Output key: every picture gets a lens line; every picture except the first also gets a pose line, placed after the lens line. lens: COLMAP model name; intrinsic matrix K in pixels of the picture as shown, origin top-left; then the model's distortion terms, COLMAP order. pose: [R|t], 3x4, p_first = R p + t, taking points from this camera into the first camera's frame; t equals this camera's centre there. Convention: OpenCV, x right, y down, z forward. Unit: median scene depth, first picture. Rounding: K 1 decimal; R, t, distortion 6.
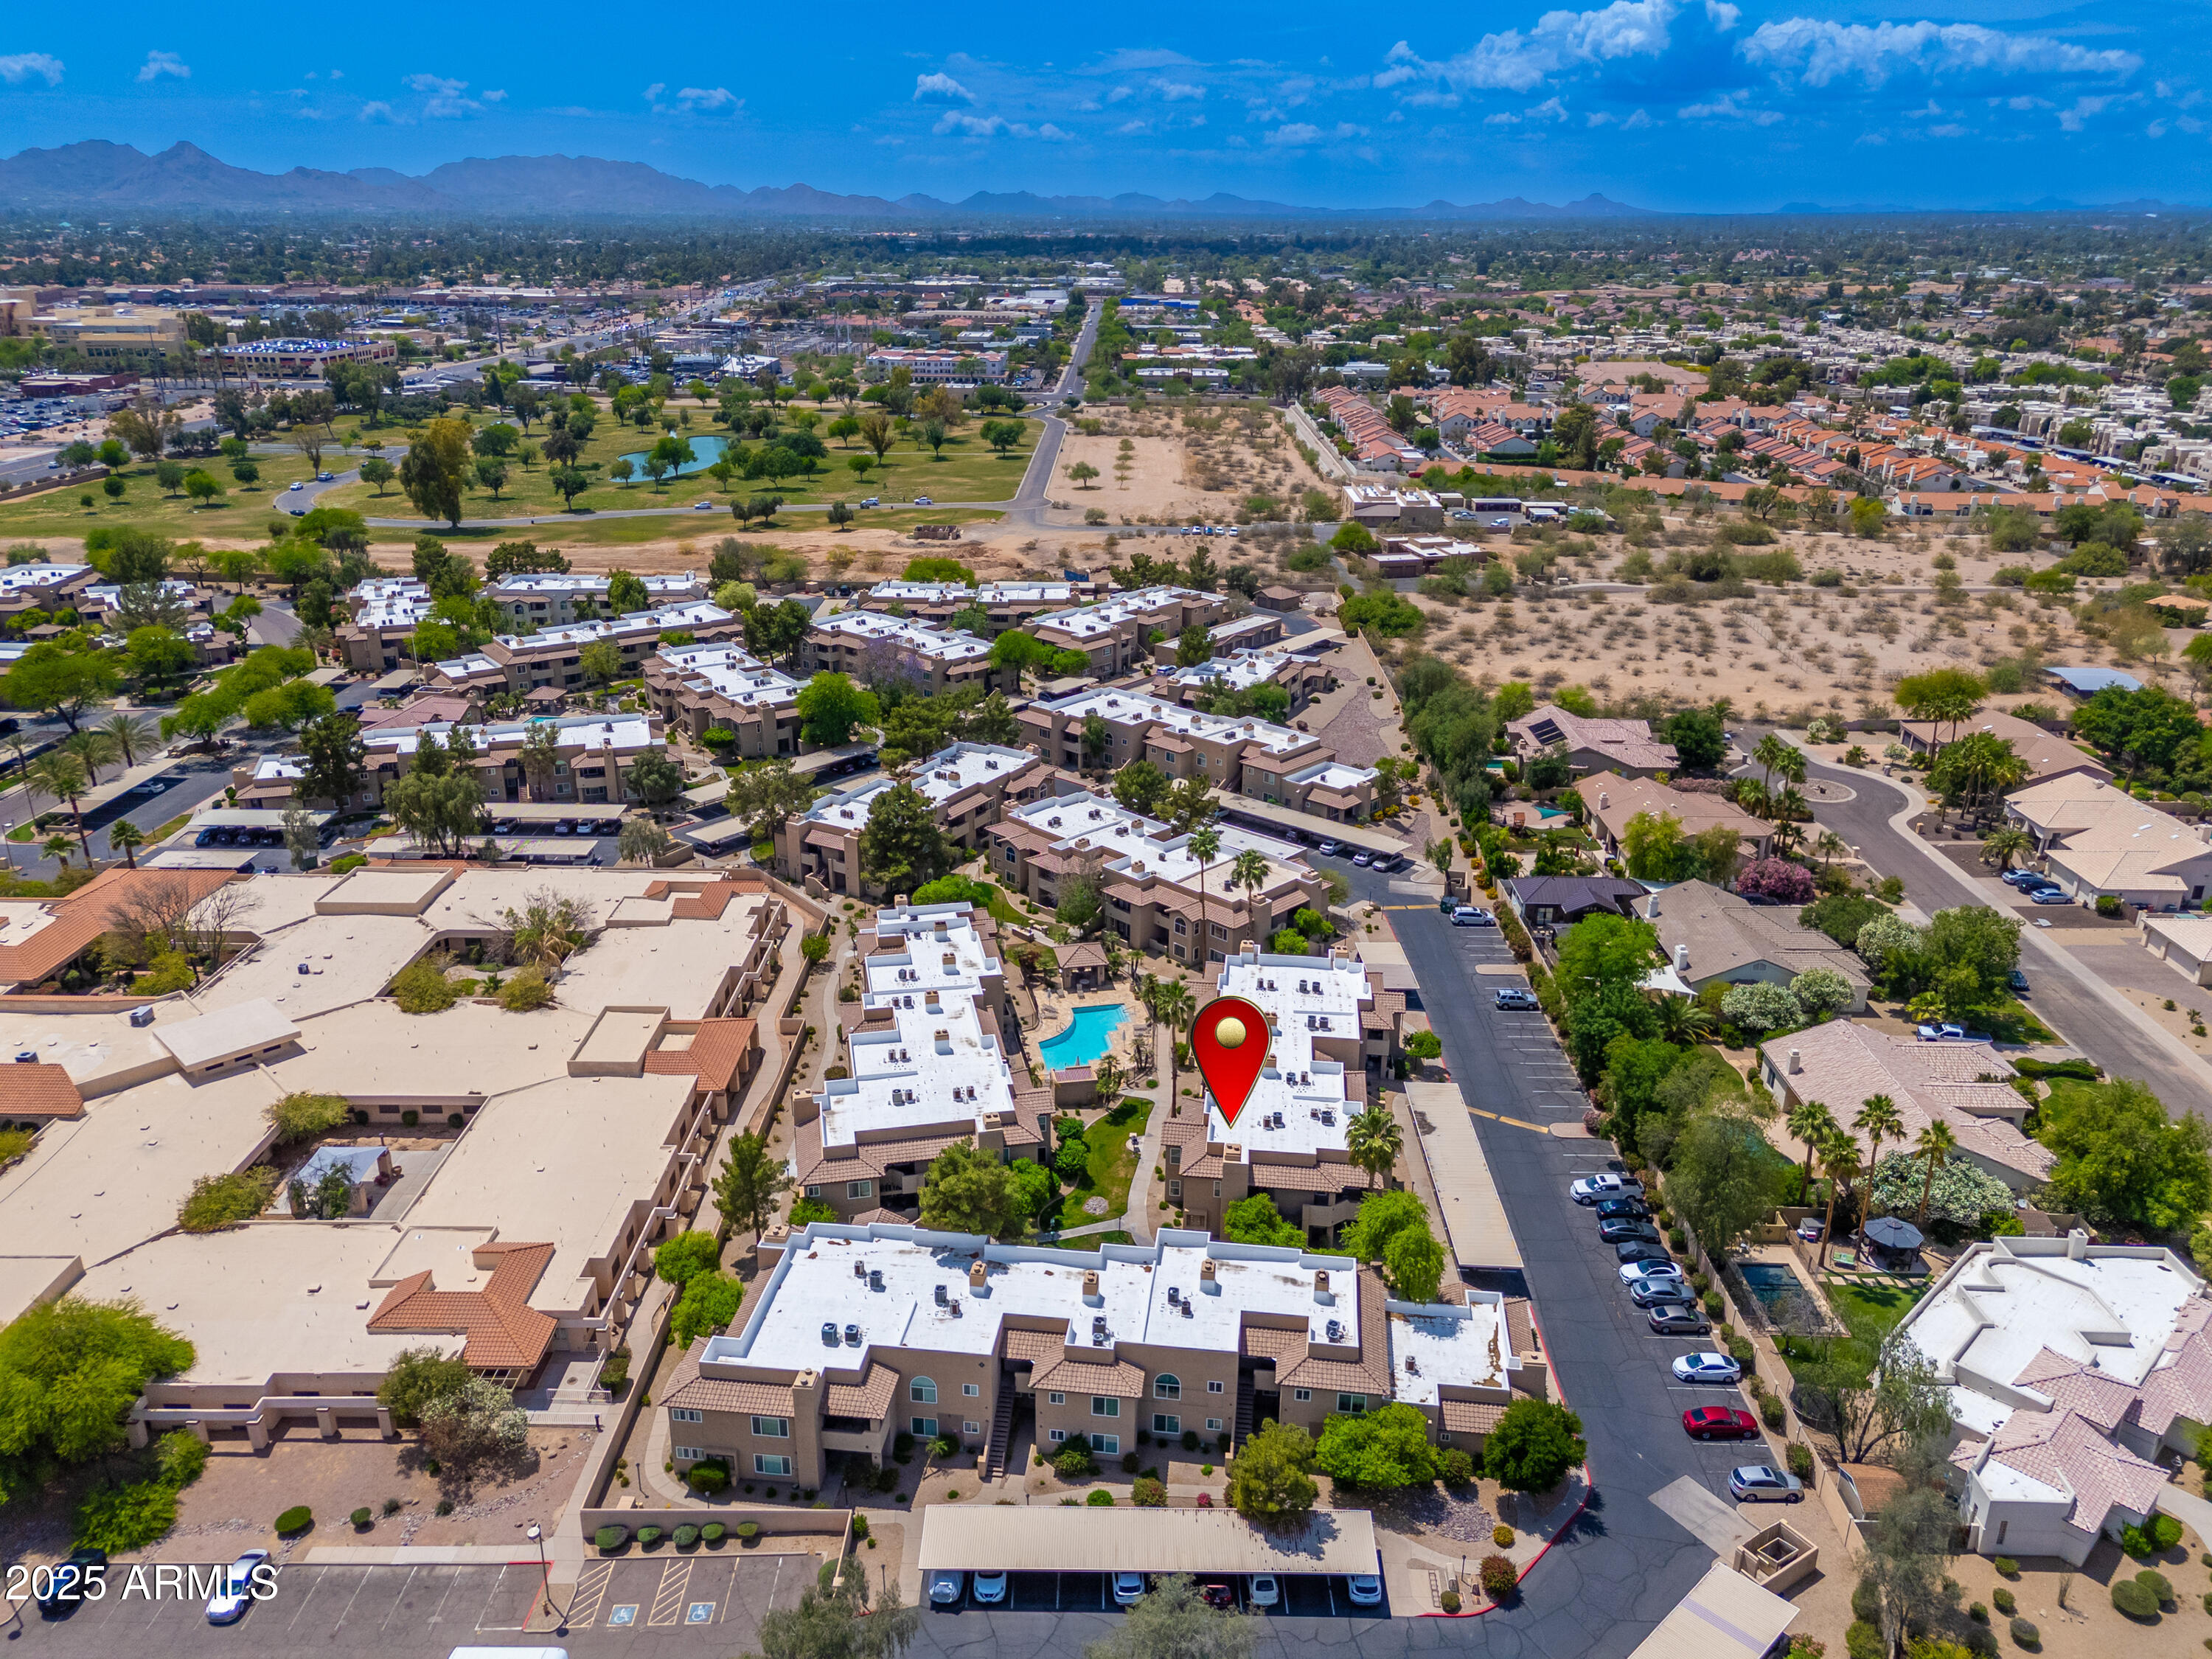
lens RADIAL K [[1615.3, 0, 1116.7], [0, 1615.3, 827.0], [0, 0, 1]] dist [0.093076, -0.067177]
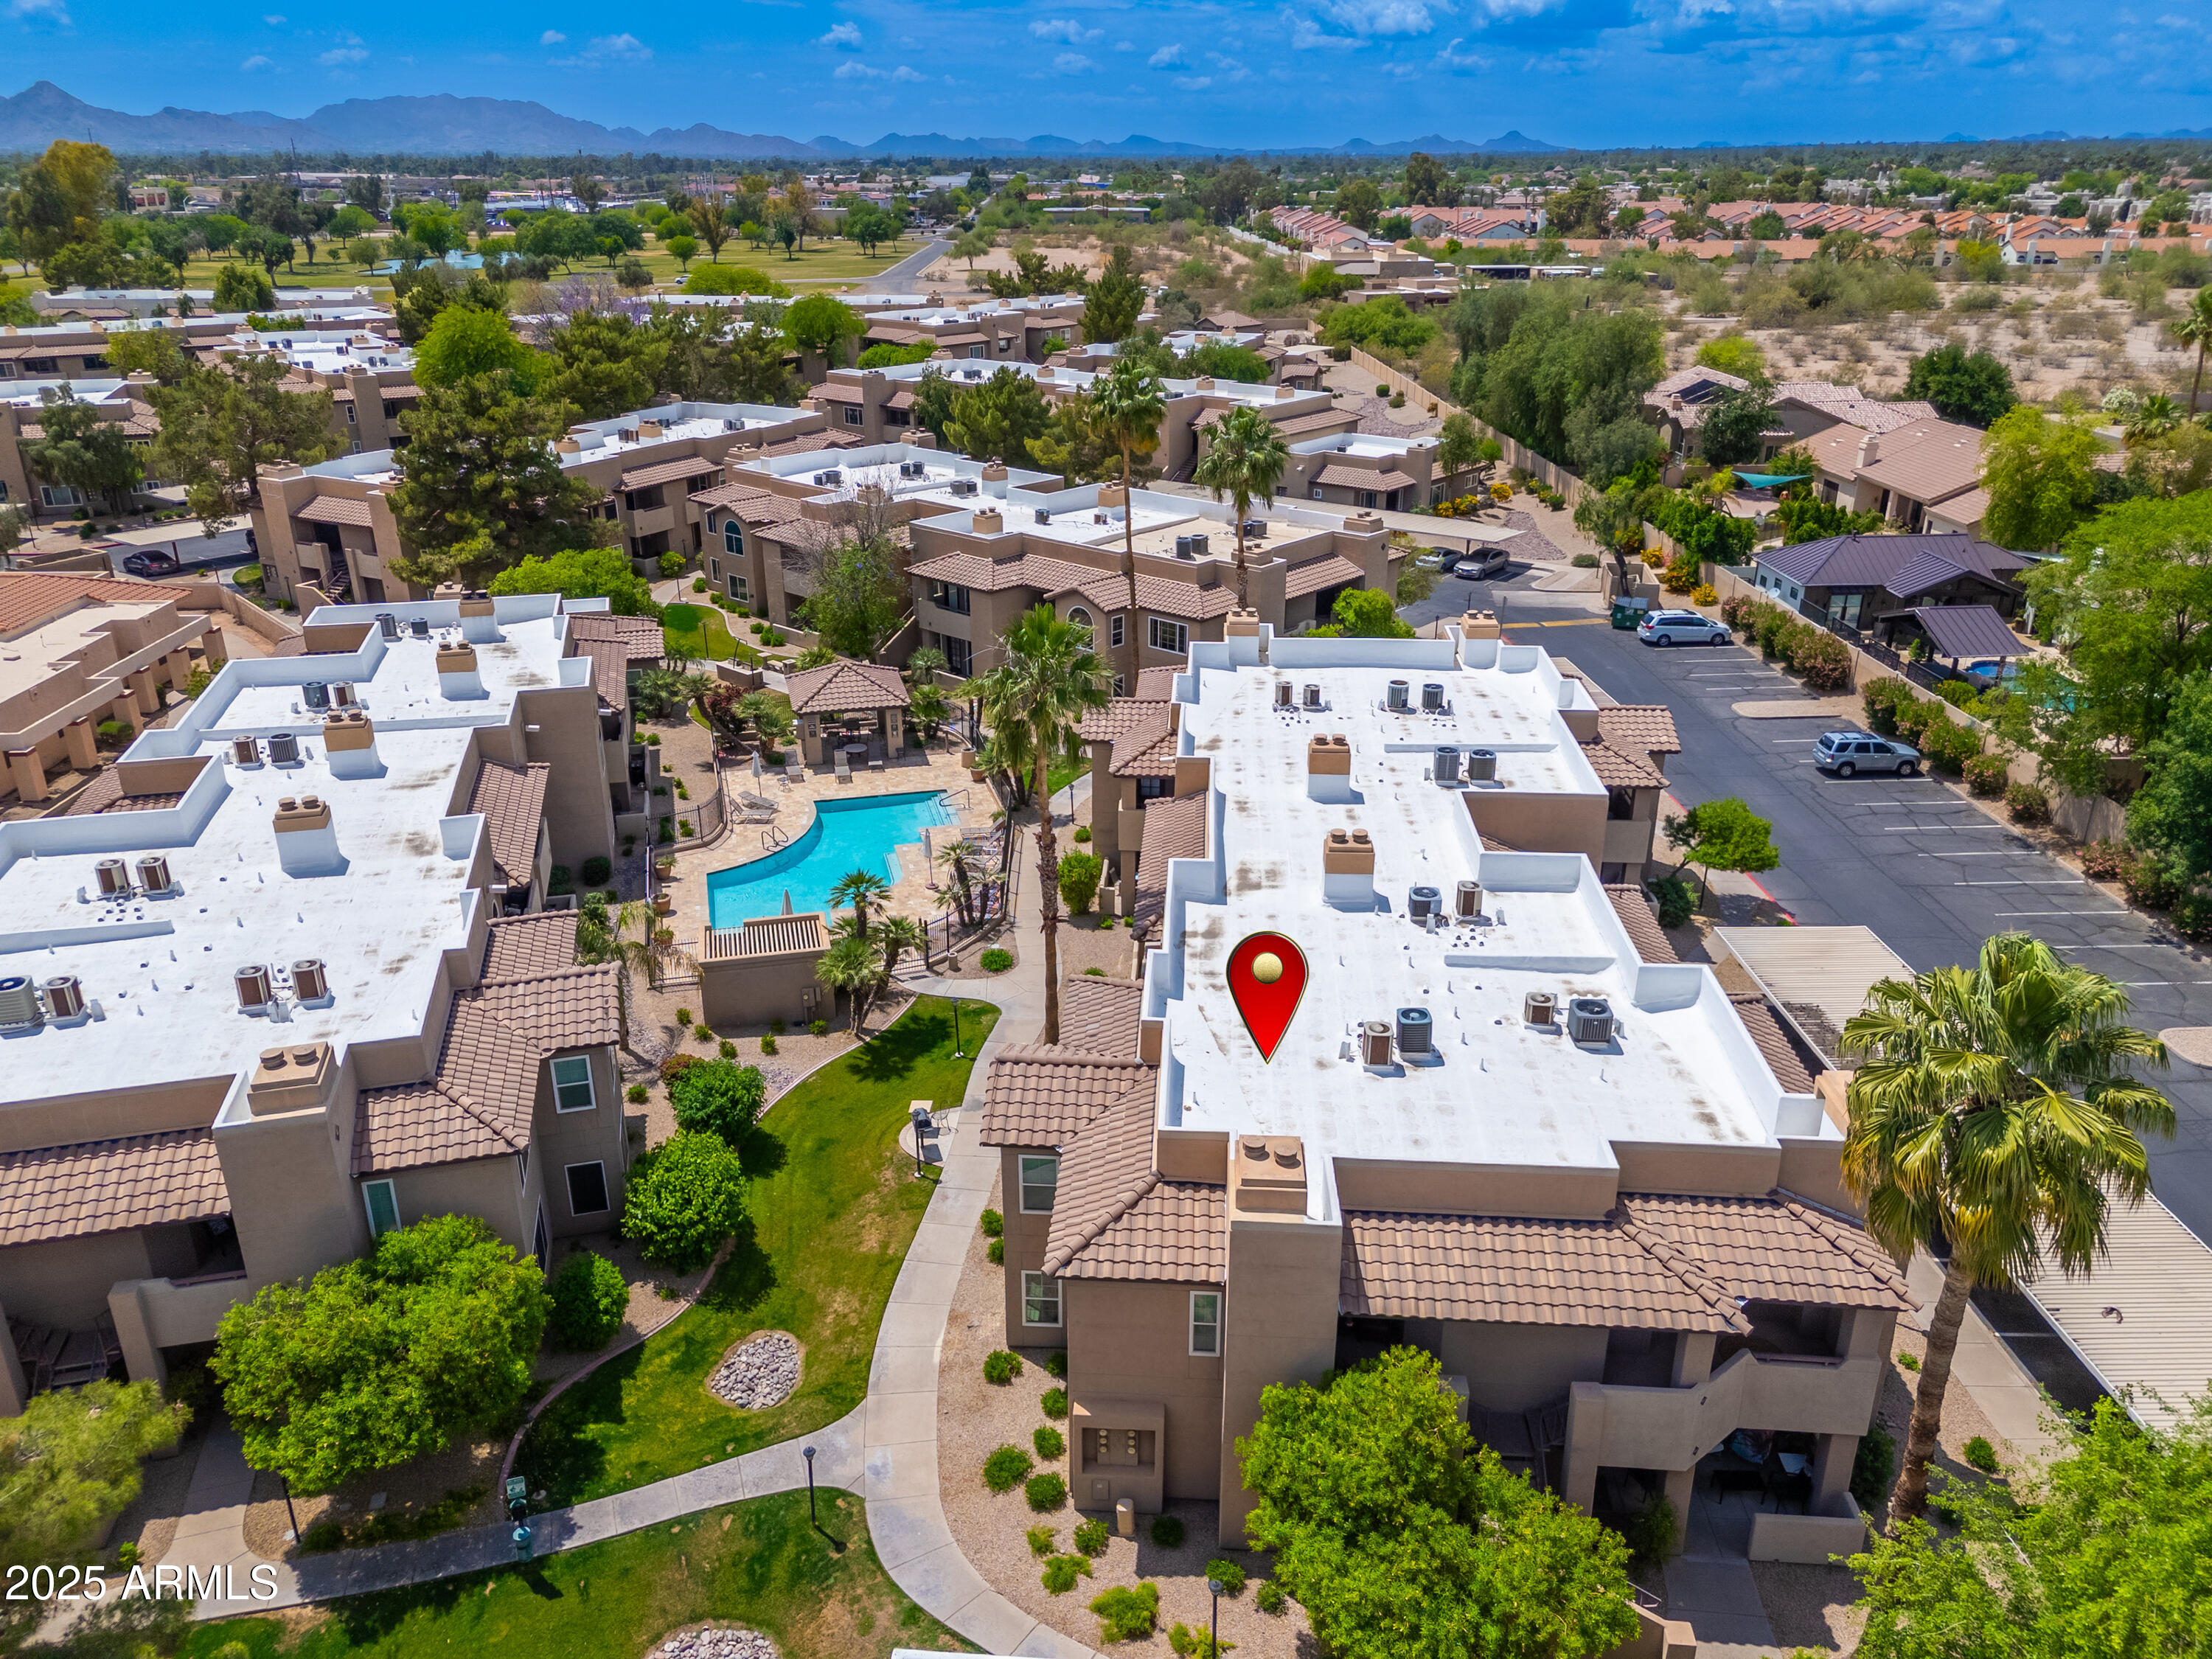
lens RADIAL K [[1615.3, 0, 1116.7], [0, 1615.3, 827.0], [0, 0, 1]] dist [0.093076, -0.067177]
pose [[0.998806, -0.027102, 0.040643, 0.033814], [0.026005, 0.999289, 0.027290, 0.116985], [-0.041354, -0.026201, 0.998801, 0.625578]]
